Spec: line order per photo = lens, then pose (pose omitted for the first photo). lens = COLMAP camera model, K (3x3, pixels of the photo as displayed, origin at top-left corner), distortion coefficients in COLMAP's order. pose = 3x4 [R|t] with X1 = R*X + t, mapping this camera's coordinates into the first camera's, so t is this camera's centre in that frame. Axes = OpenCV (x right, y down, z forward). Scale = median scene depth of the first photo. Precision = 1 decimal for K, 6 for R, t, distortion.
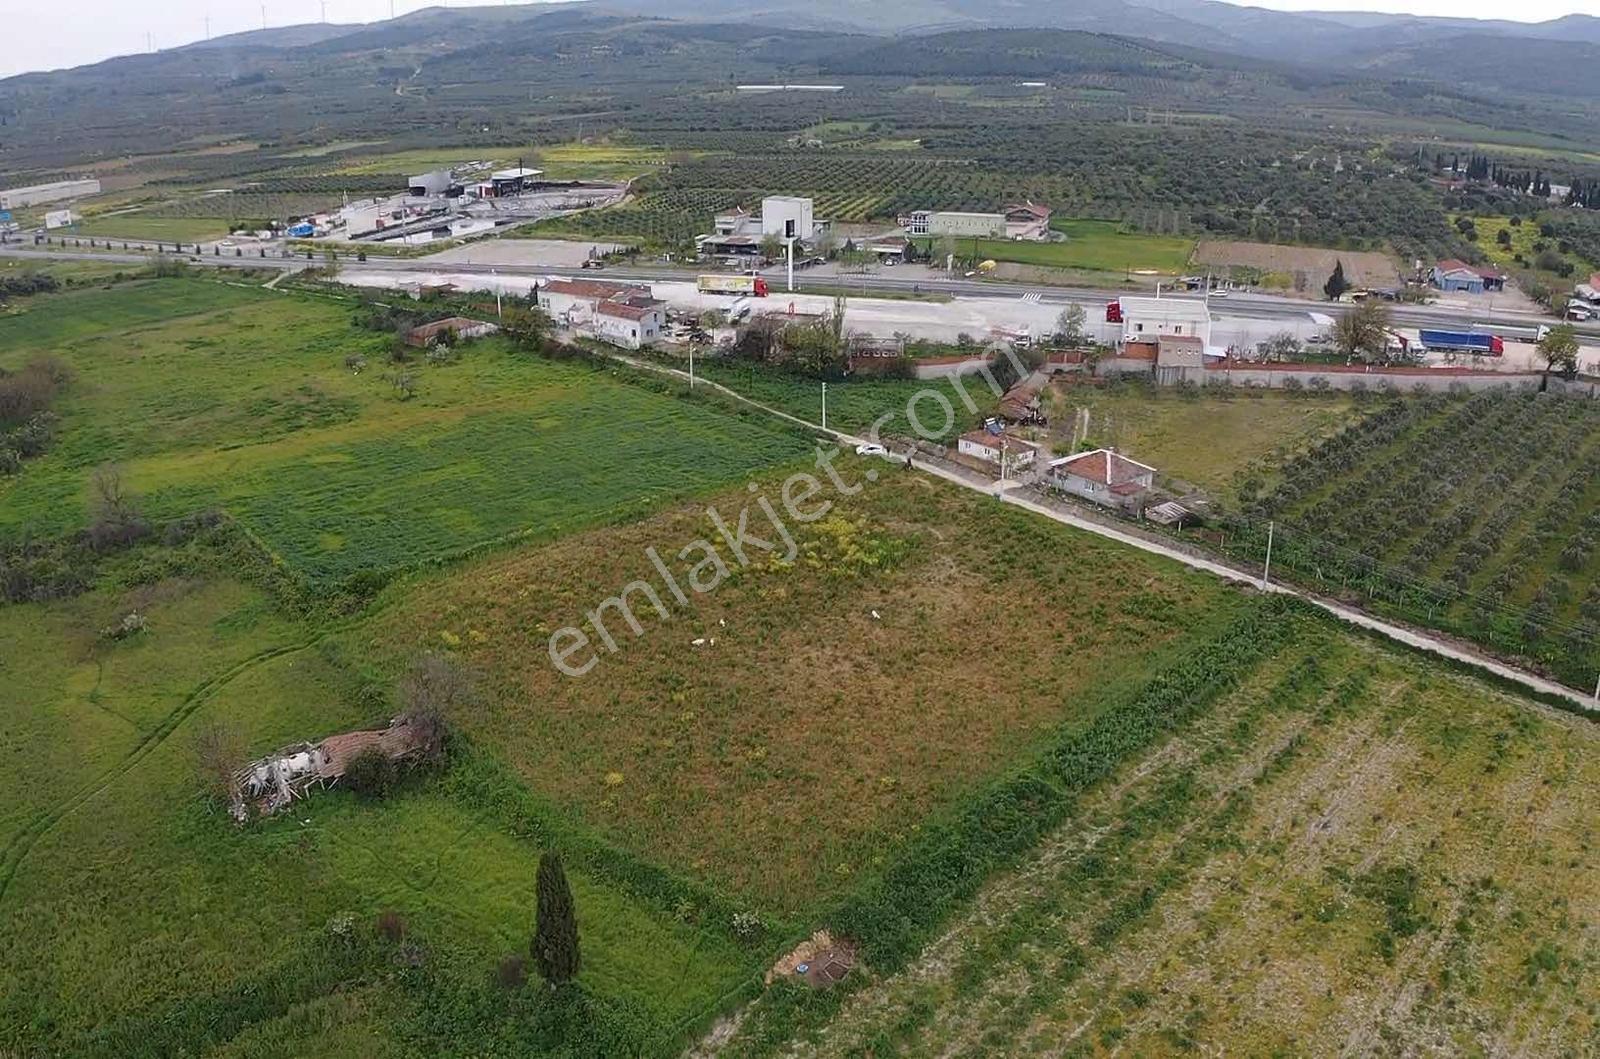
lens RADIAL K [[1264.0, 0, 803.6], [0, 1264.0, 527.8], [0, 0, 1]] dist [-0.195129, 0.029013]
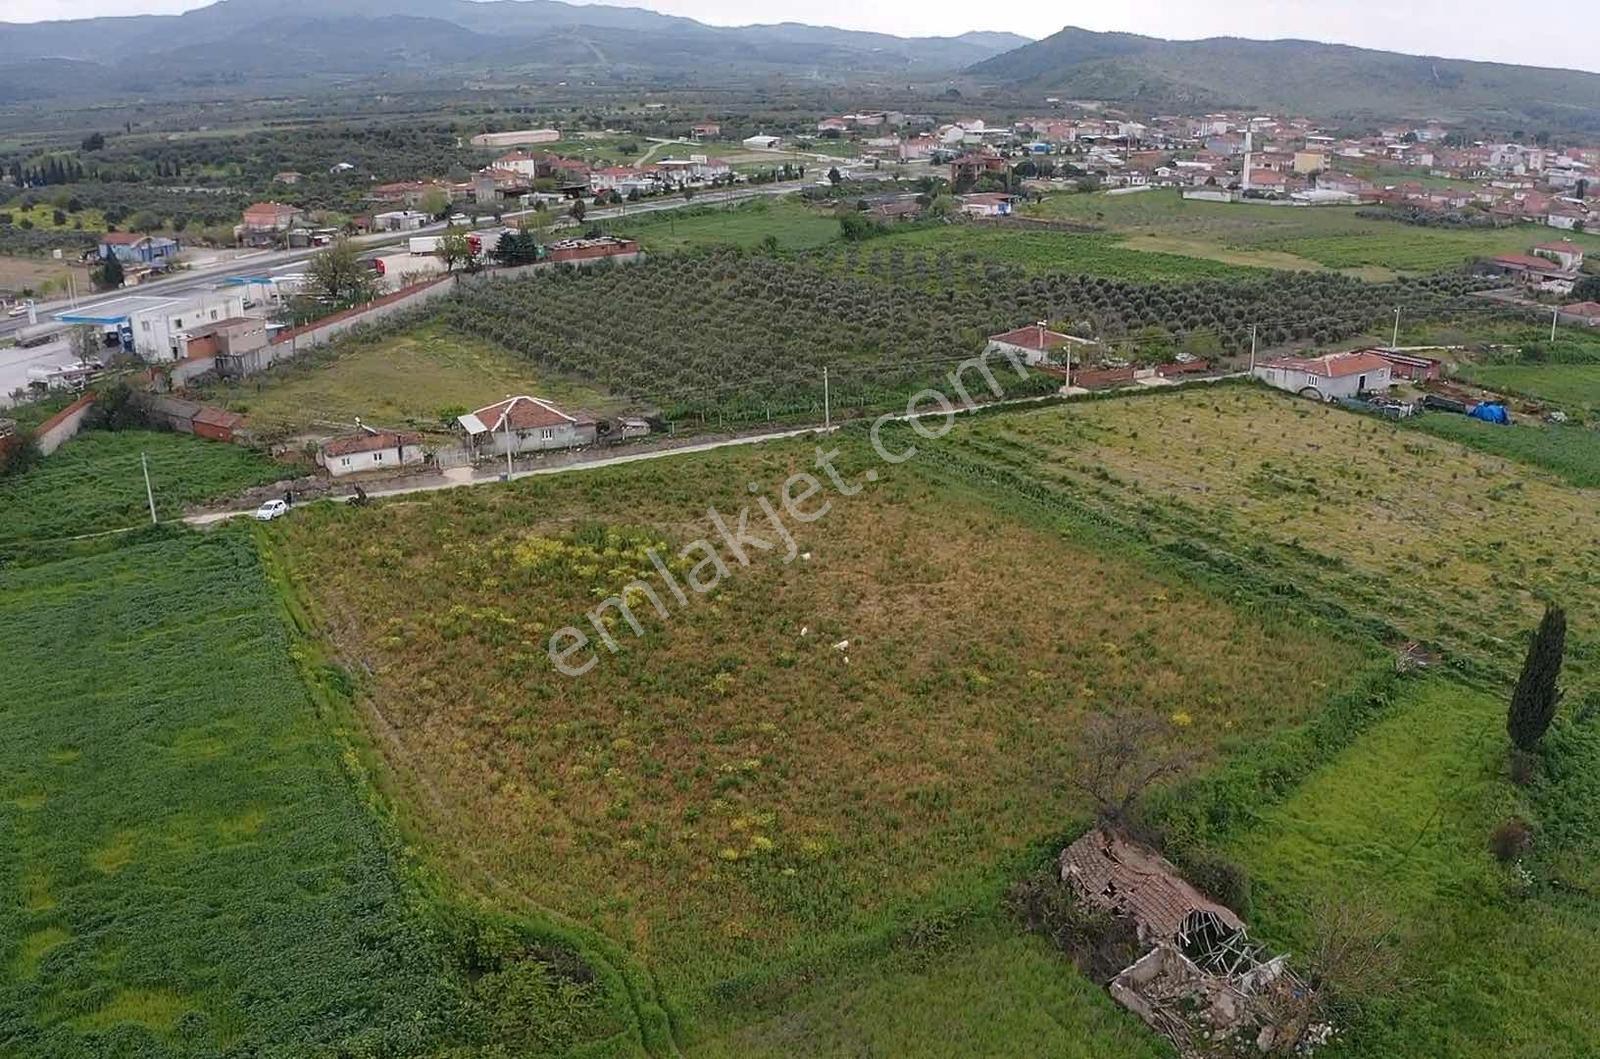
lens RADIAL K [[1264.0, 0, 798.3], [0, 1264.0, 521.9], [0, 0, 1]] dist [-0.195129, 0.029013]
pose [[0.187067, -0.331595, 0.924690, -0.261989], [0.341726, 0.904482, 0.255216, -0.064182], [-0.920994, 0.268248, 0.282514, 0.267152]]
